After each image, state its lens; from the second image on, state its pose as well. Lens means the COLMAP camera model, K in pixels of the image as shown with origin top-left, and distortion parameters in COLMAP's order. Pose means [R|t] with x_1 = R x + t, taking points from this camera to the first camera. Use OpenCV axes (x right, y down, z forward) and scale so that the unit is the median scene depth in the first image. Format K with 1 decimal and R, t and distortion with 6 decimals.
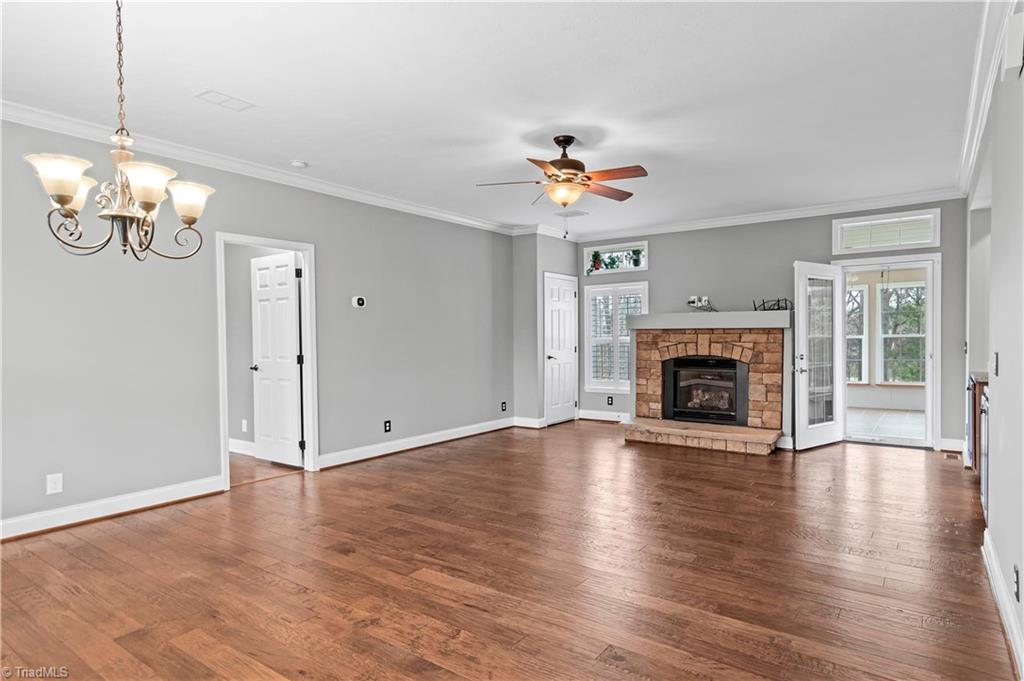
lens RADIAL K [[577.4, 0, 512.0], [0, 577.4, 340.5], [0, 0, 1]] dist [-0.001140, -0.000232]
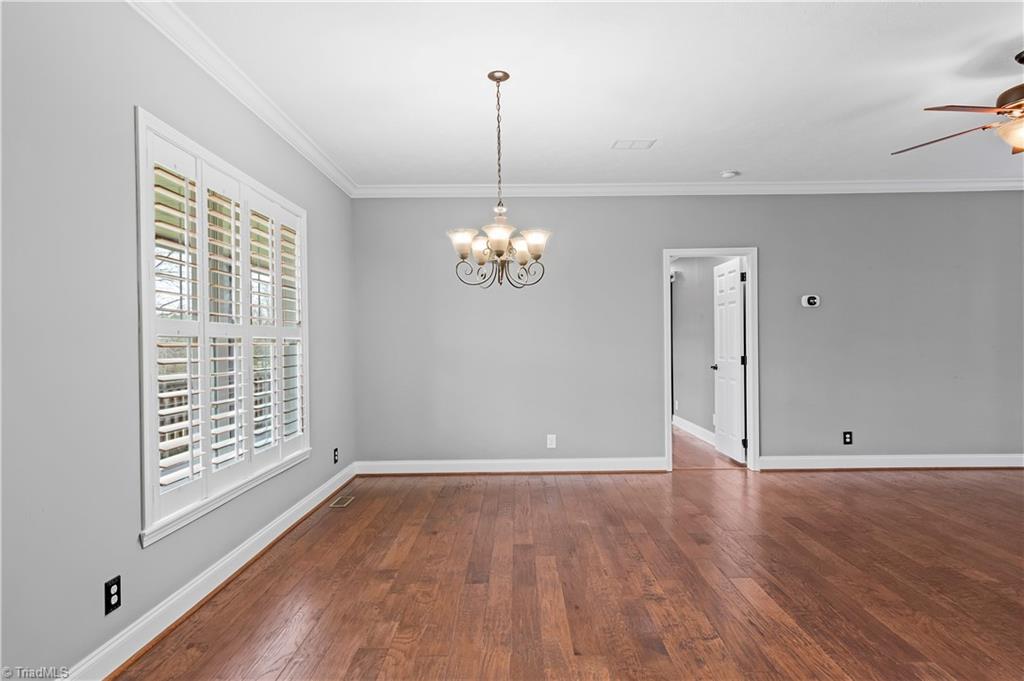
lens RADIAL K [[577.4, 0, 512.0], [0, 577.4, 340.5], [0, 0, 1]] dist [-0.001140, -0.000232]
pose [[0.571995, -0.000111, -0.820257, 0.277163], [-0.000135, 1.000000, -0.000229, -0.002661], [0.820257, 0.000242, 0.571995, 0.078519]]
